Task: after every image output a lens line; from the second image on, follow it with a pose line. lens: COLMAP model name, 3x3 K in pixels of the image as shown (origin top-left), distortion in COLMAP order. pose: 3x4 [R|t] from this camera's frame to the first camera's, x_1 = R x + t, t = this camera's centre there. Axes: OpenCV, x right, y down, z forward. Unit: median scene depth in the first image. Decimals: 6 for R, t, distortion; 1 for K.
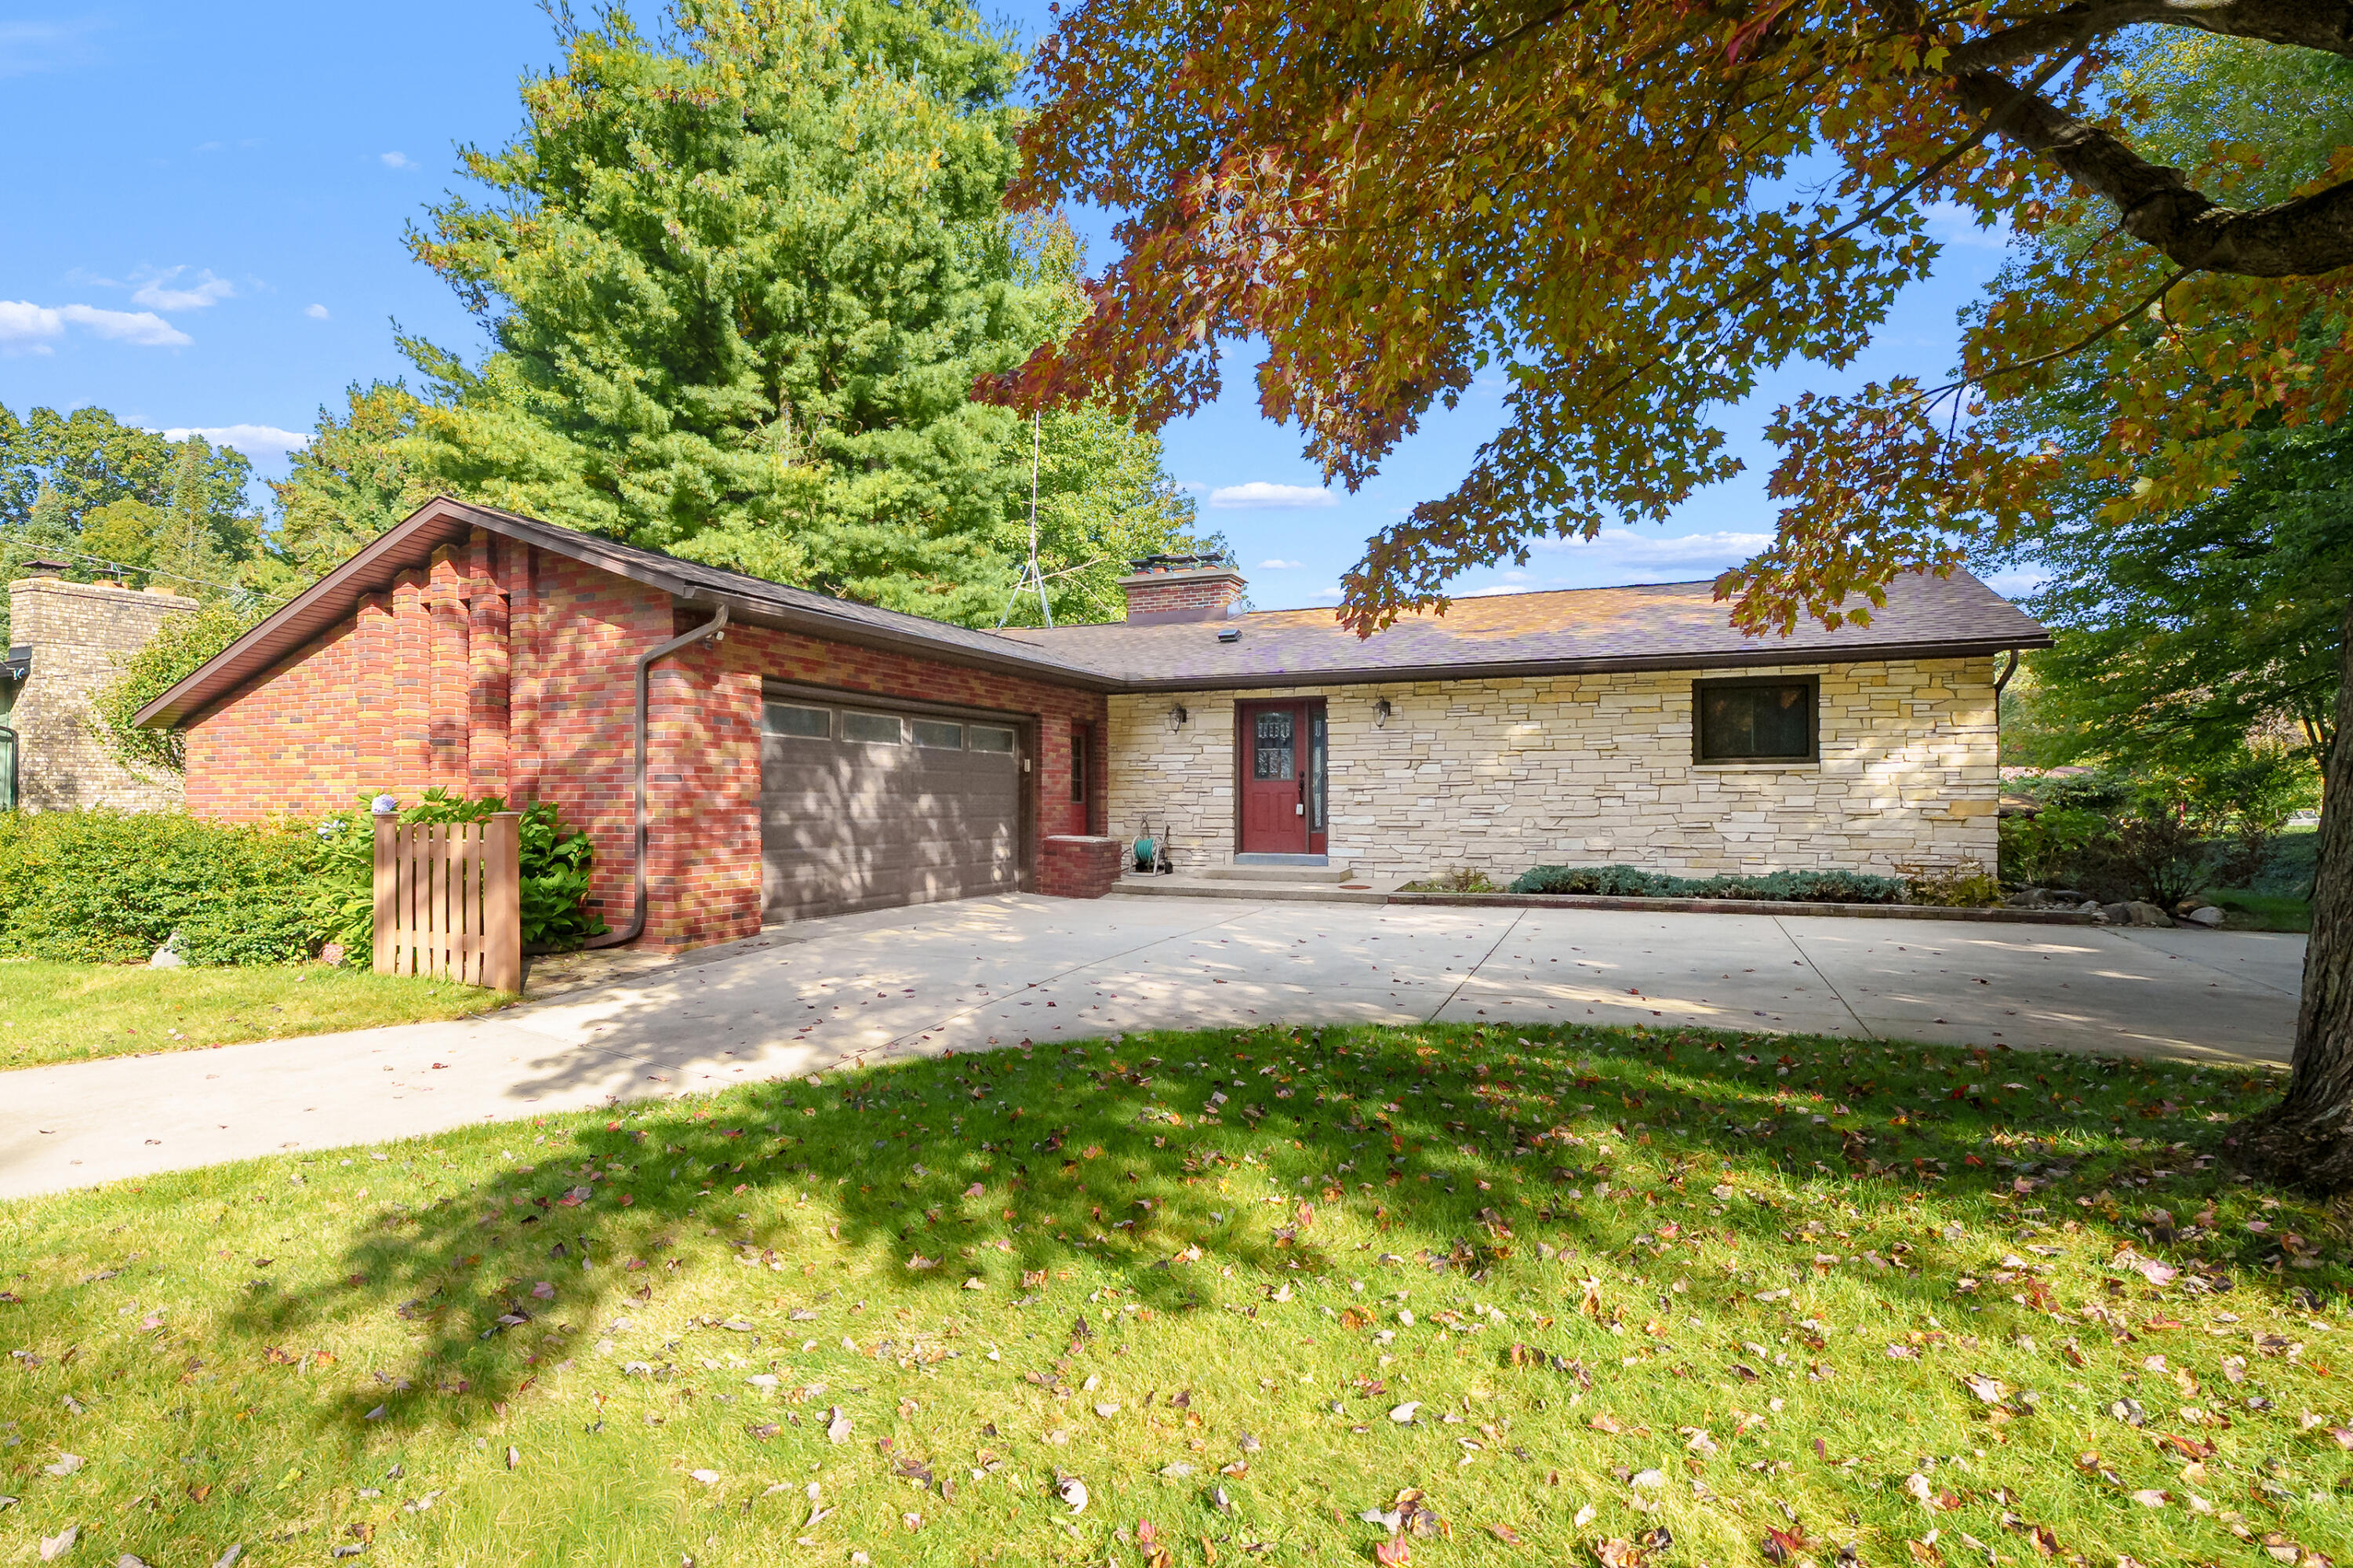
lens RADIAL K [[1103.5, 0, 1154.8], [0, 1103.5, 779.2], [0, 0, 1]] dist [-0.024644, -0.000135]
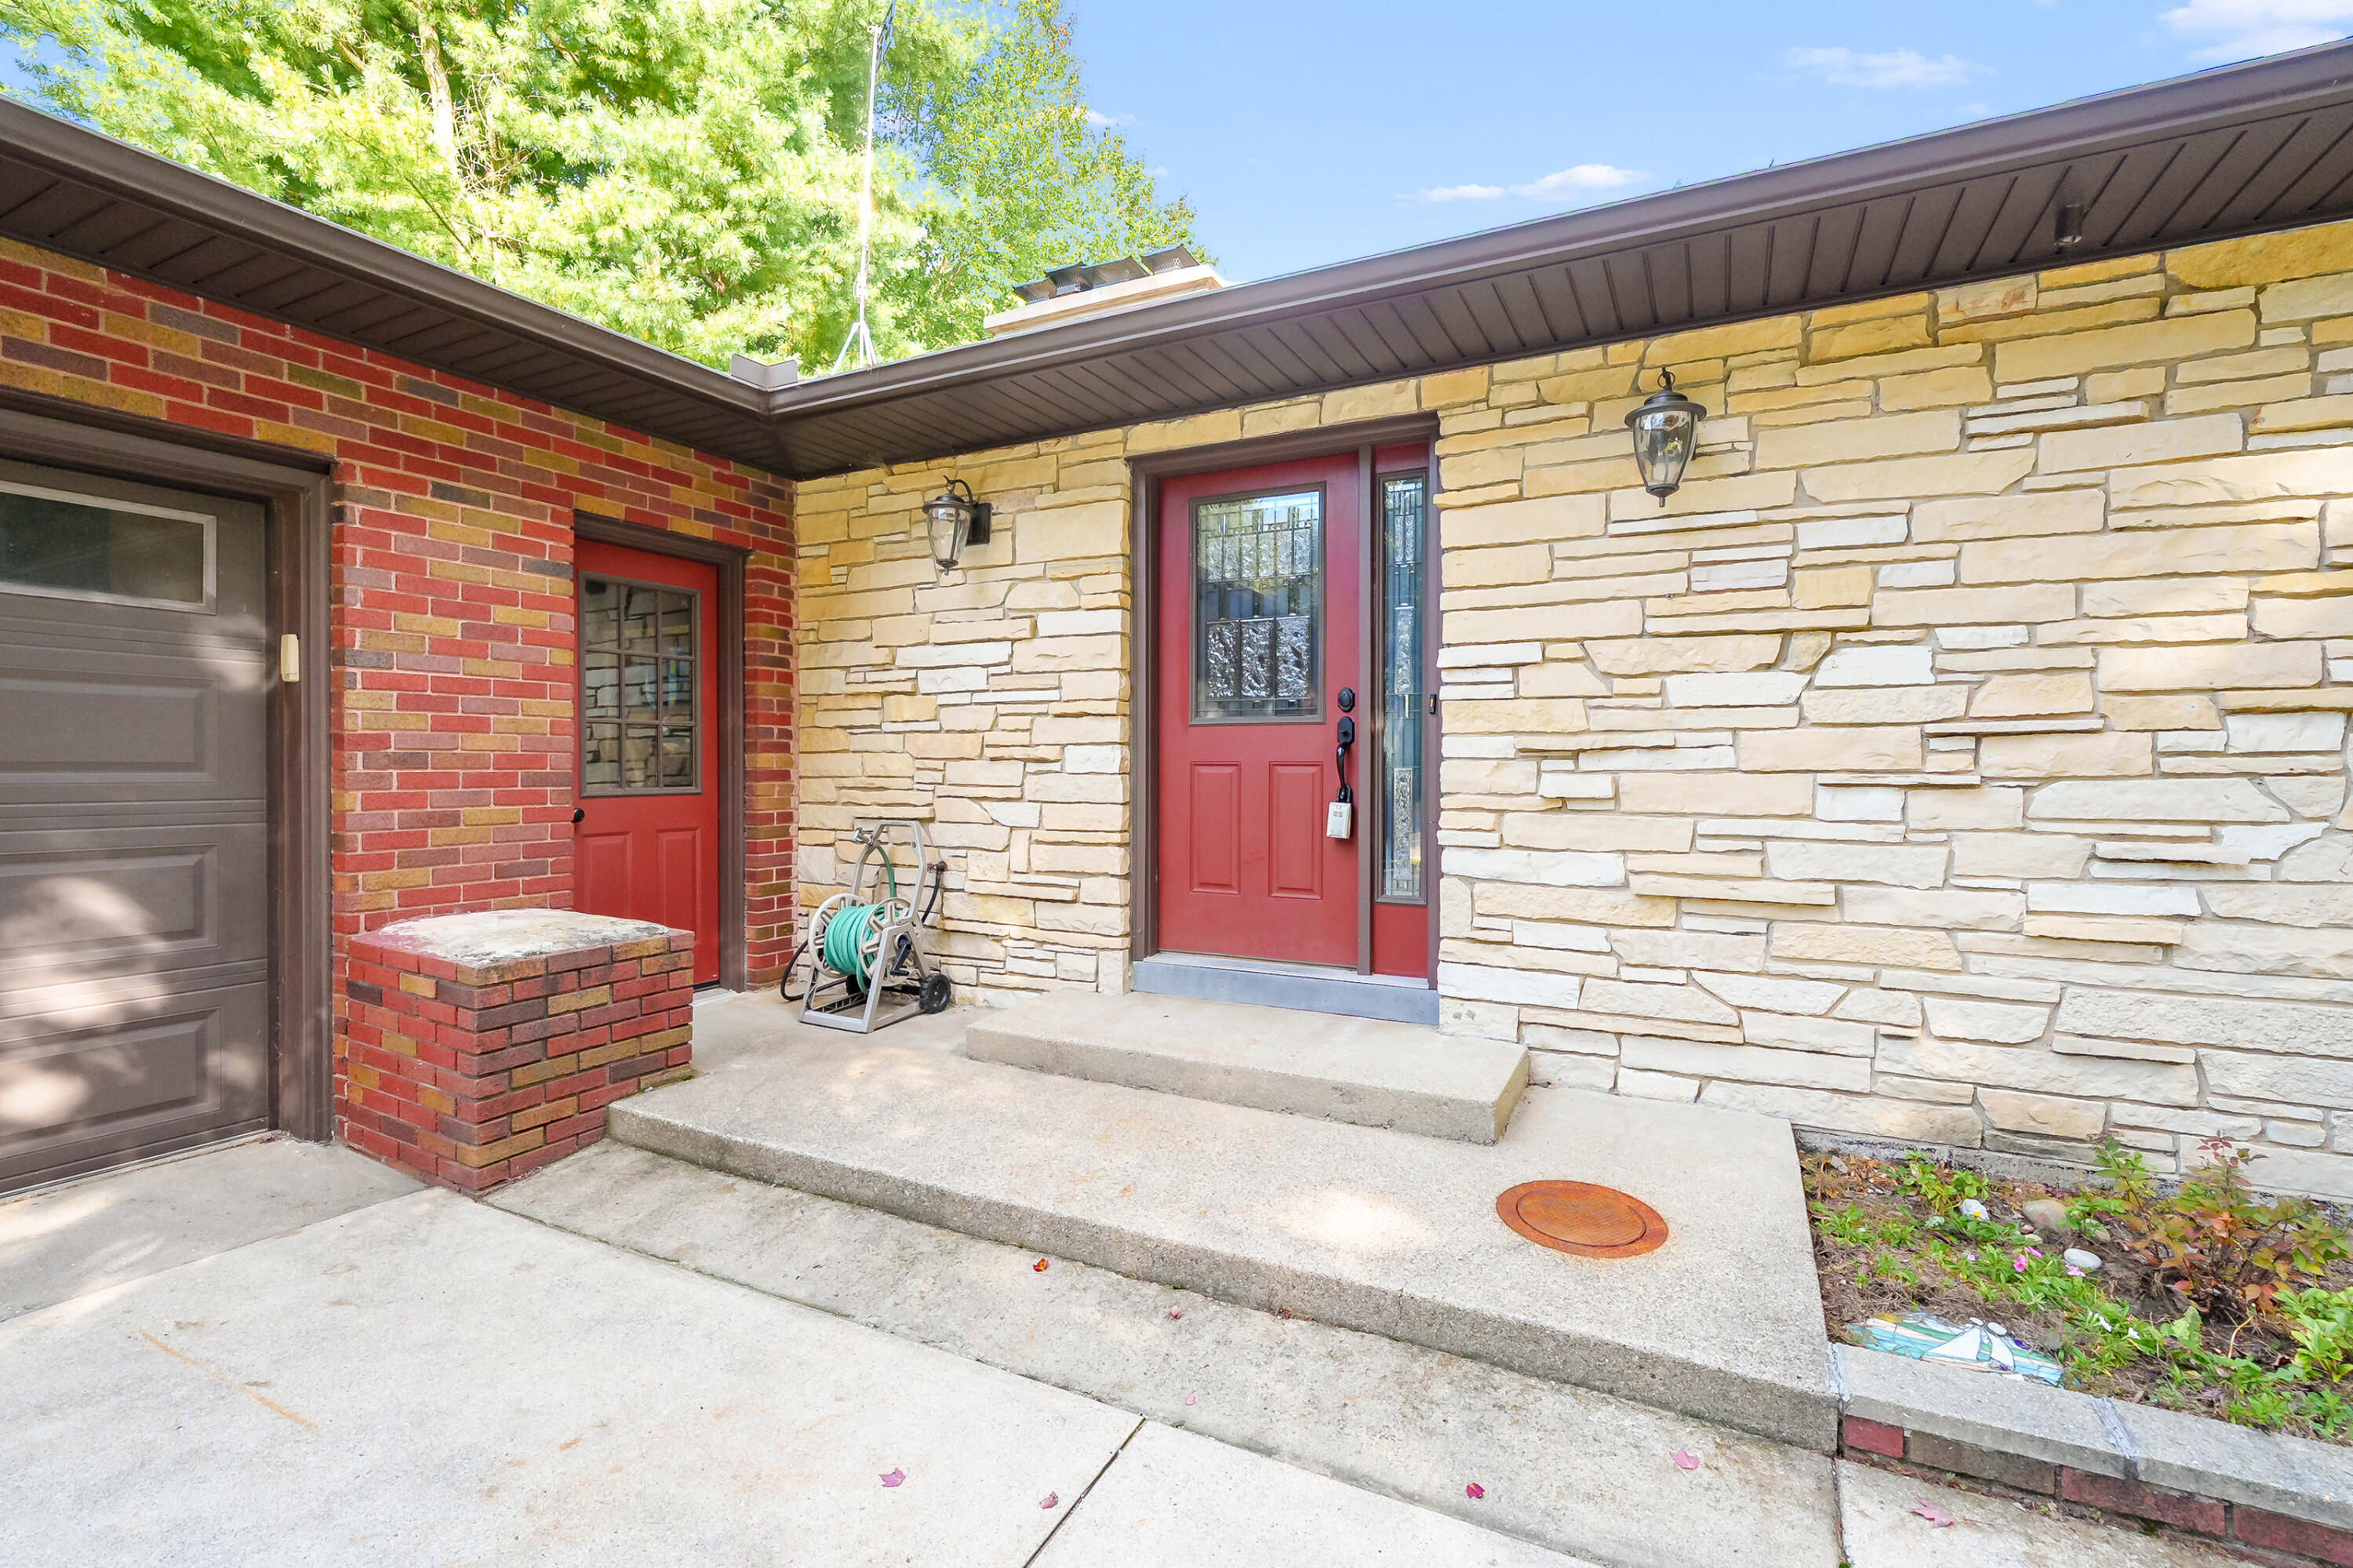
lens RADIAL K [[1064.0, 0, 1176.5], [0, 1064.0, 784.0], [0, 0, 1]] dist [-0.005188, 0.000306]
pose [[0.998547, 0.004953, -0.053665, 0.106112], [-0.003114, 0.999407, 0.034286, 0.008483], [0.053803, -0.034069, 0.997970, 0.734279]]
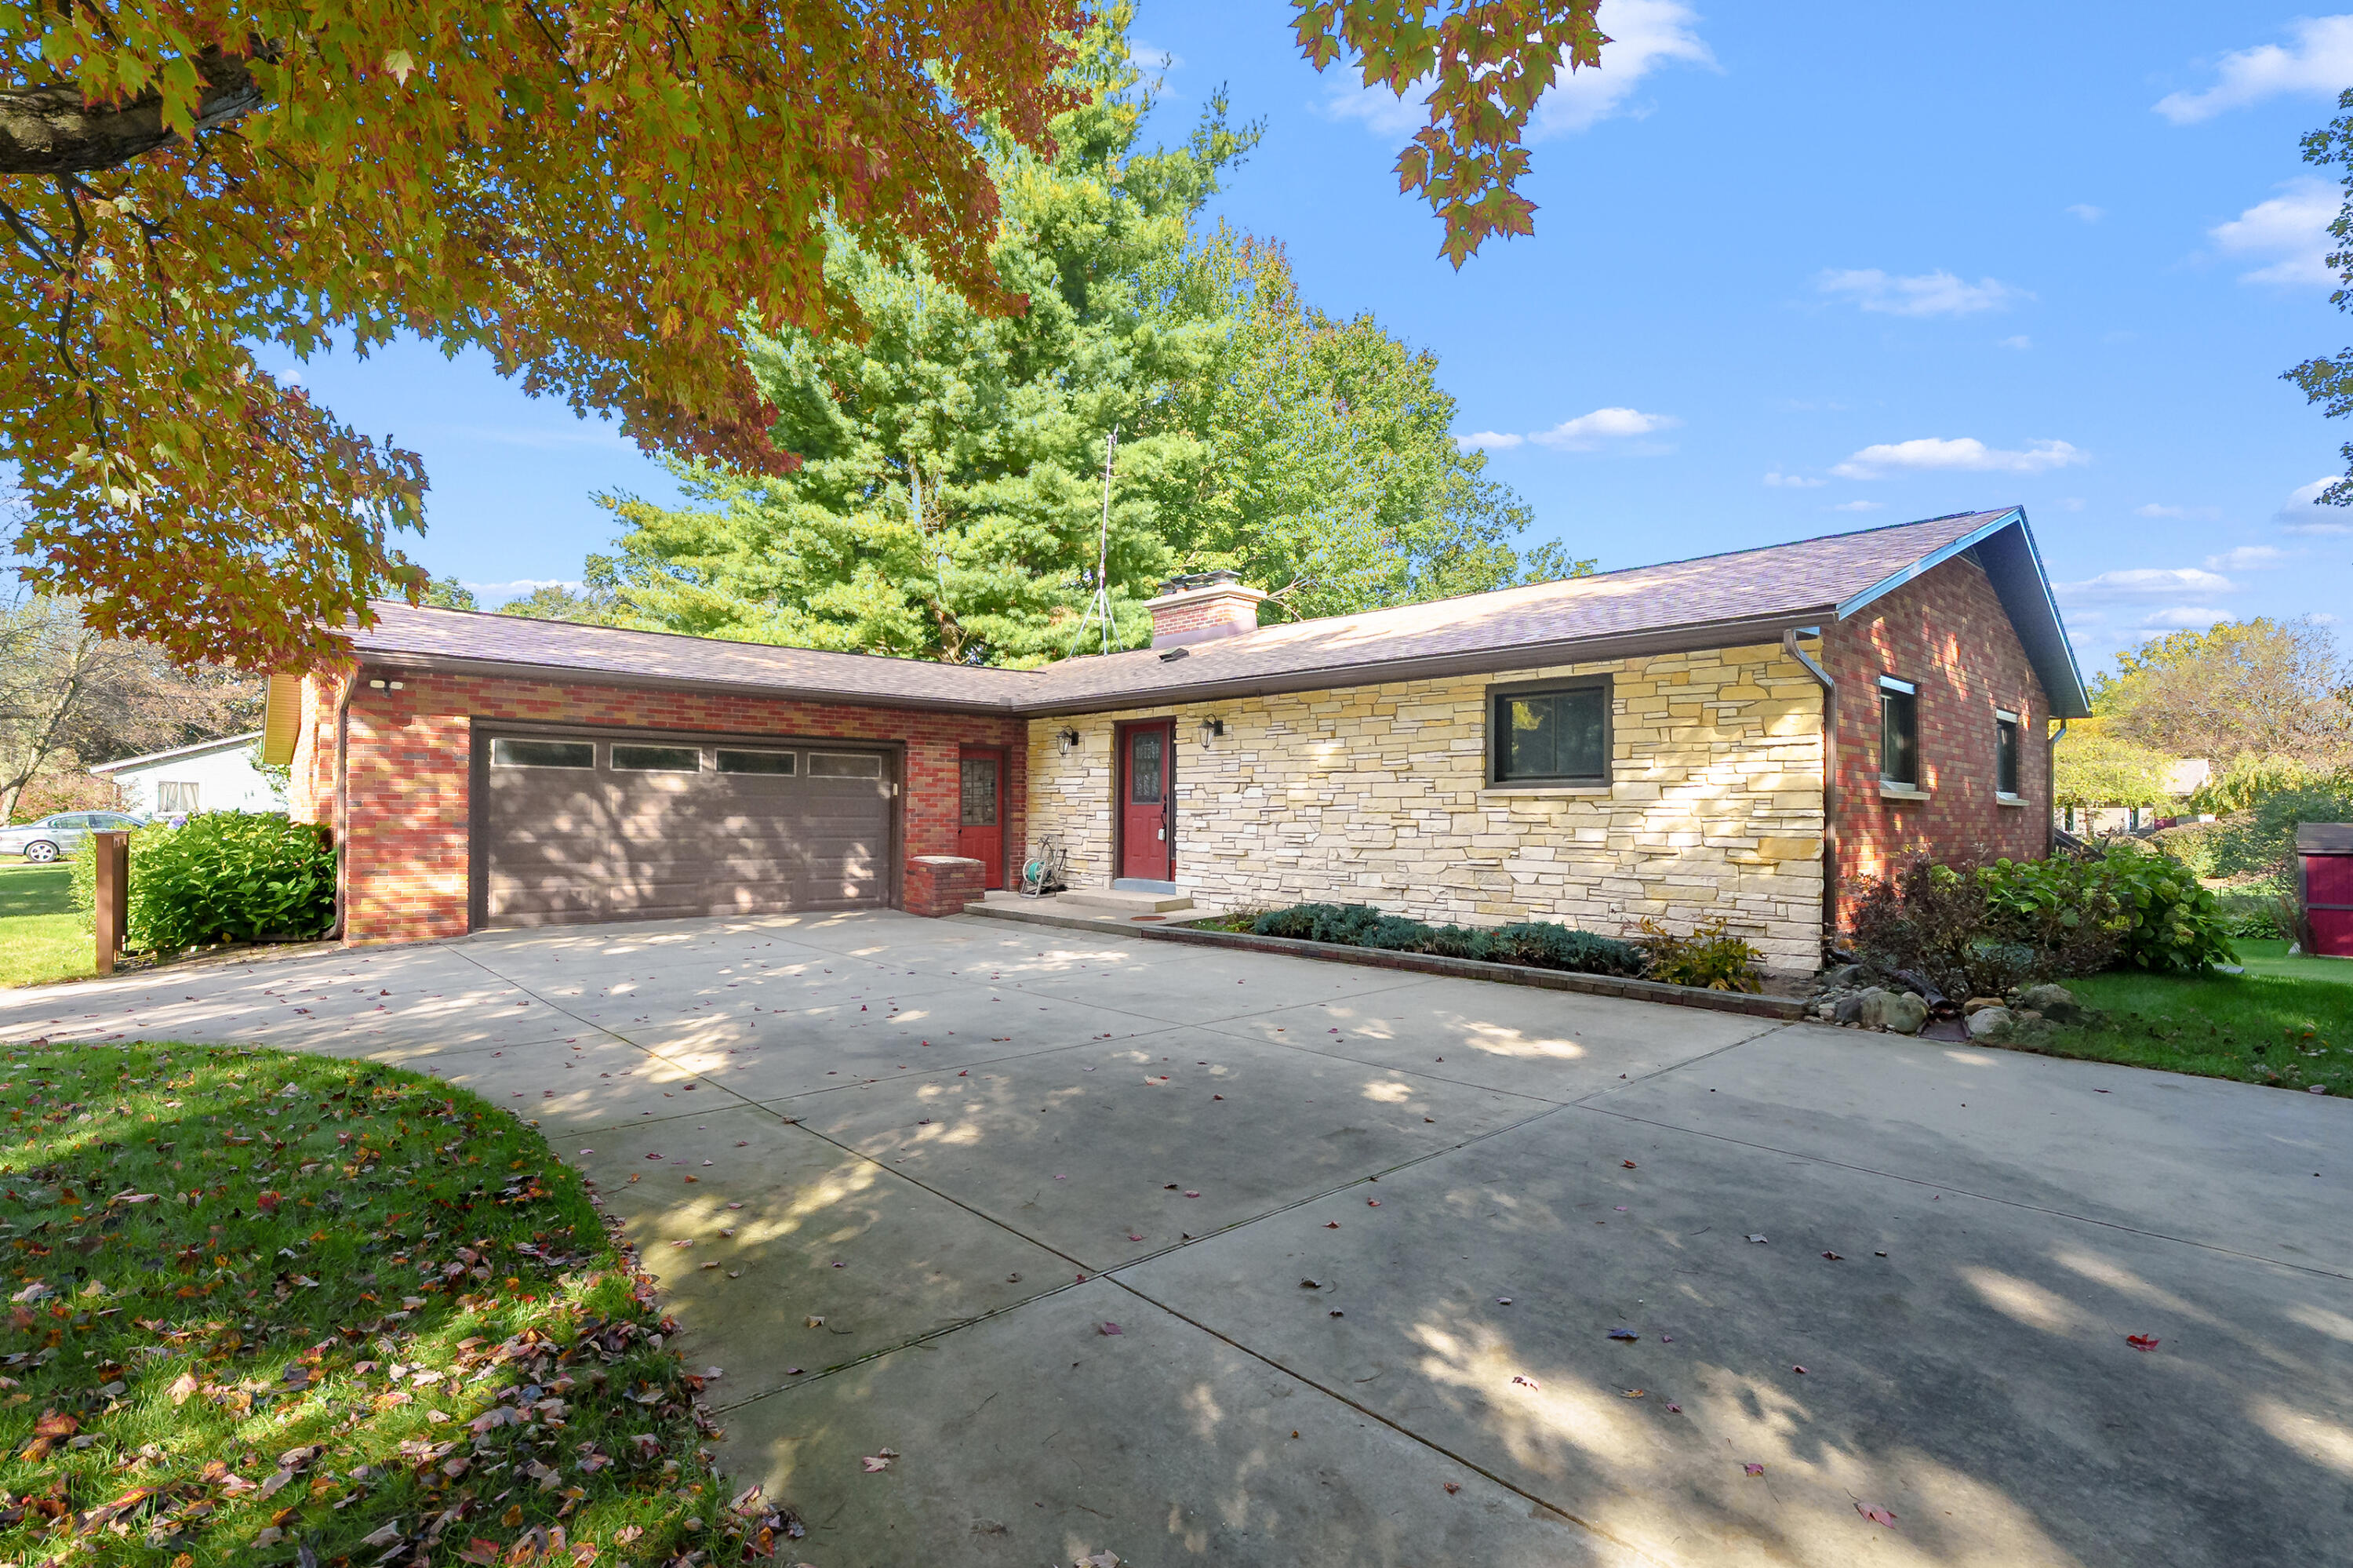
lens RADIAL K [[1064.0, 0, 1176.5], [0, 1064.0, 784.0], [0, 0, 1]] dist [-0.005188, 0.000306]
pose [[0.923976, -0.002537, -0.382442, 0.510516], [-0.001860, 0.999936, -0.011127, -0.006413], [0.382446, 0.010992, 0.923913, 0.151670]]
